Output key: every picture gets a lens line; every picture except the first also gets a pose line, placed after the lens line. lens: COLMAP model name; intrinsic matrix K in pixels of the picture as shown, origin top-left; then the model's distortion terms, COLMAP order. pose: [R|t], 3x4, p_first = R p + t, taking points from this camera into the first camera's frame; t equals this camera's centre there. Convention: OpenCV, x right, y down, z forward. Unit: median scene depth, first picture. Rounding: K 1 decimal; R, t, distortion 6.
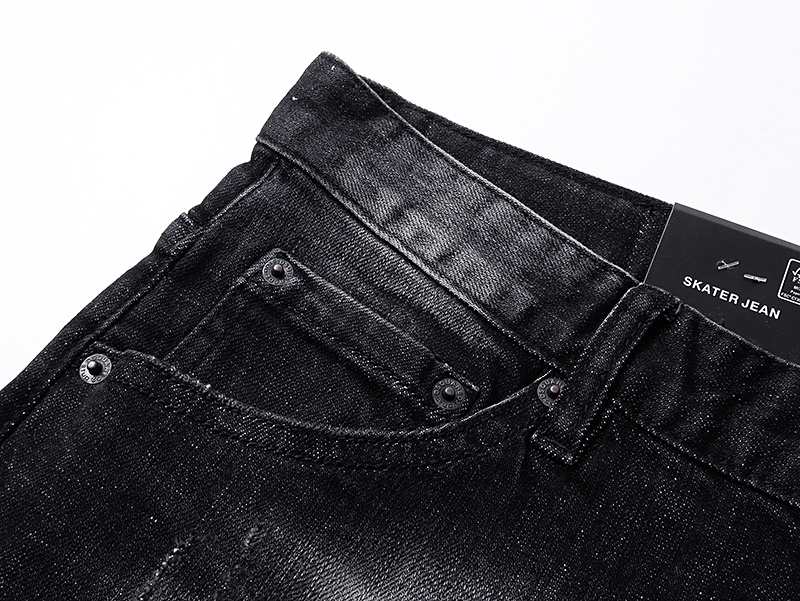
lens RADIAL K [[740.4, 0, 400.0], [0, 740.4, 300.5], [0, 0, 1]] dist [-0.007273, -0.005701]
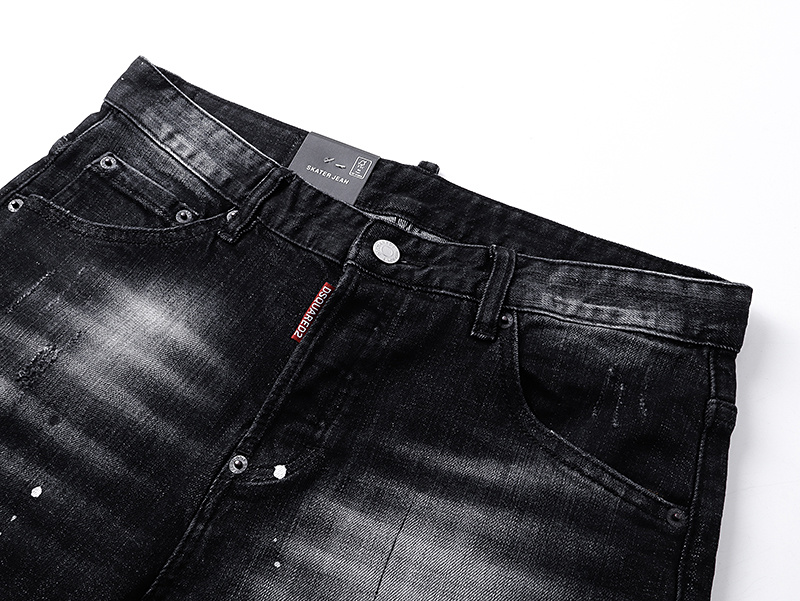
lens RADIAL K [[740.4, 0, 400.0], [0, 740.4, 300.5], [0, 0, 1]] dist [-0.007273, -0.005701]
pose [[0.999763, 0.001342, 0.021725, 0.606379], [-0.001039, 0.999902, -0.013984, 0.376052], [-0.021742, 0.013958, 0.999666, -1.065651]]
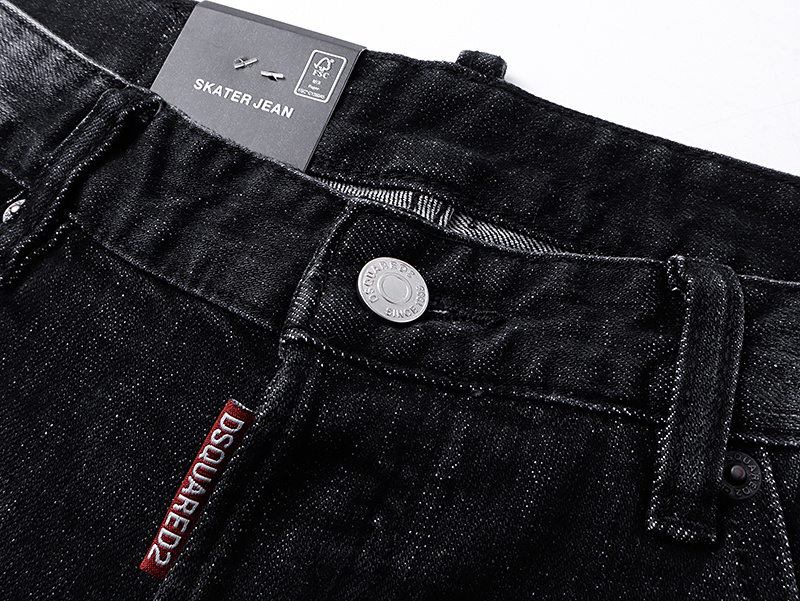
lens RADIAL K [[740.4, 0, 400.0], [0, 740.4, 300.5], [0, 0, 1]] dist [-0.007273, -0.005701]
pose [[0.998178, -0.060306, 0.001919, 0.617152], [0.060033, 0.995837, 0.068585, 0.184113], [-0.006047, -0.068345, 0.997643, 0.118037]]
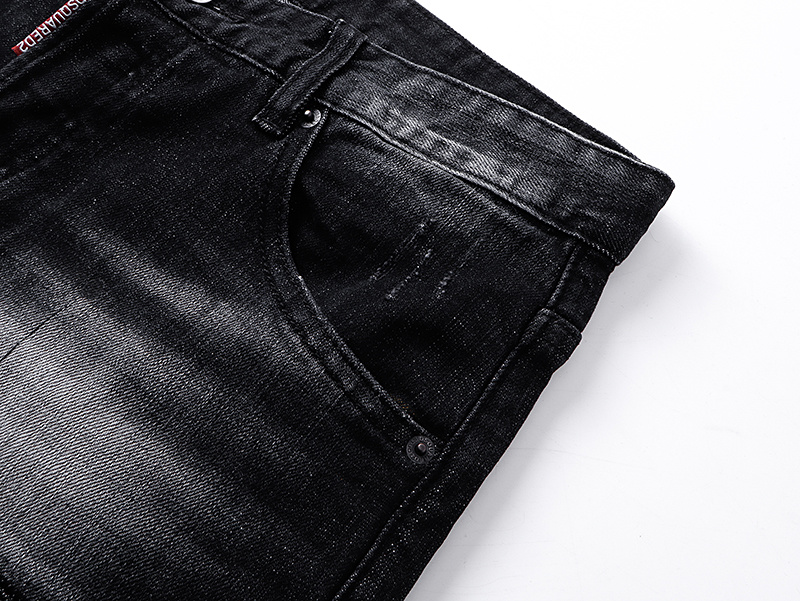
lens RADIAL K [[740.4, 0, 400.0], [0, 740.4, 300.5], [0, 0, 1]] dist [-0.007273, -0.005701]
pose [[0.949922, 0.310545, -0.034792, 1.191993], [-0.307373, 0.948626, 0.075035, 0.552452], [0.056307, -0.060584, 0.996574, -0.510849]]
